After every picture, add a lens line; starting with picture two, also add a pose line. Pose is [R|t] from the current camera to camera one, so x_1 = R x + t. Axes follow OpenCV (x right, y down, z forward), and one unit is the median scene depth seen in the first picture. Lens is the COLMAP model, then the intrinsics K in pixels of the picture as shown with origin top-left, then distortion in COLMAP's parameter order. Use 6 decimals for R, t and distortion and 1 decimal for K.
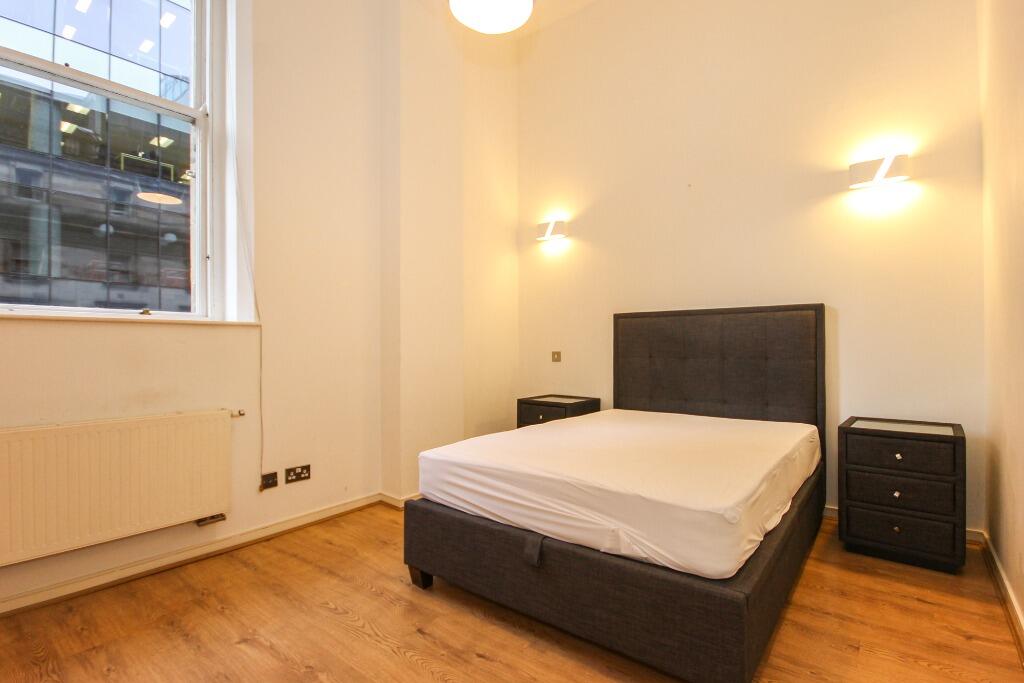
lens RADIAL K [[487.8, 0, 514.1], [0, 487.8, 346.6], [0, 0, 1]] dist [0.003062, -0.000058]
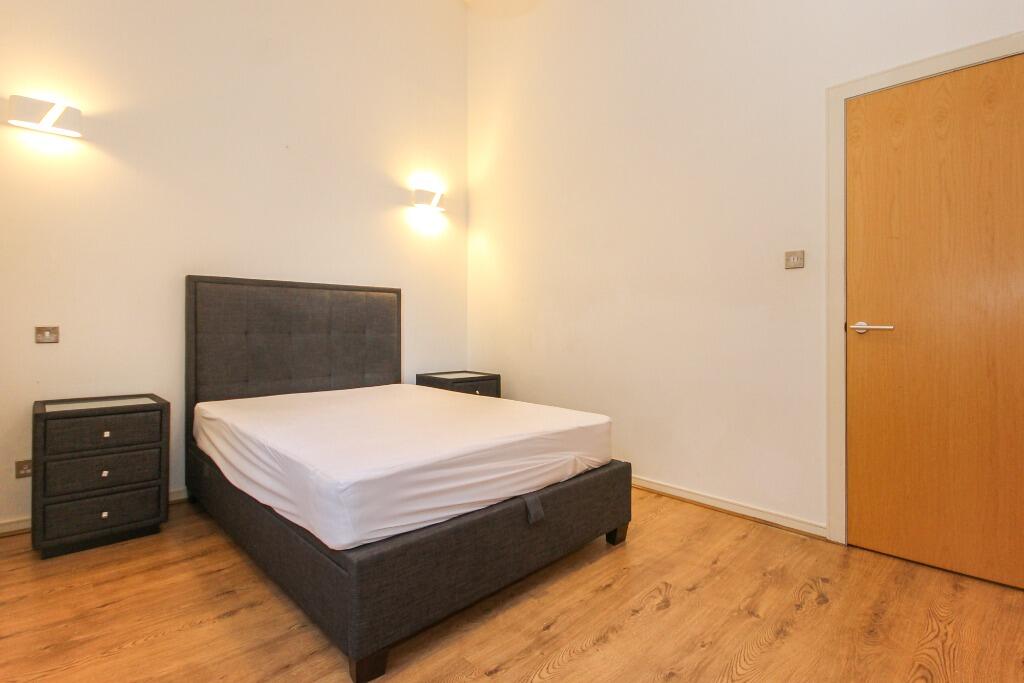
lens RADIAL K [[487.8, 0, 514.0], [0, 487.8, 330.4], [0, 0, 1]] dist [0.003062, -0.000058]
pose [[0.131392, -0.004693, 0.991319, -0.908430], [-0.004725, 0.999974, 0.005360, 0.019827], [-0.991319, -0.005389, 0.131367, 0.805338]]
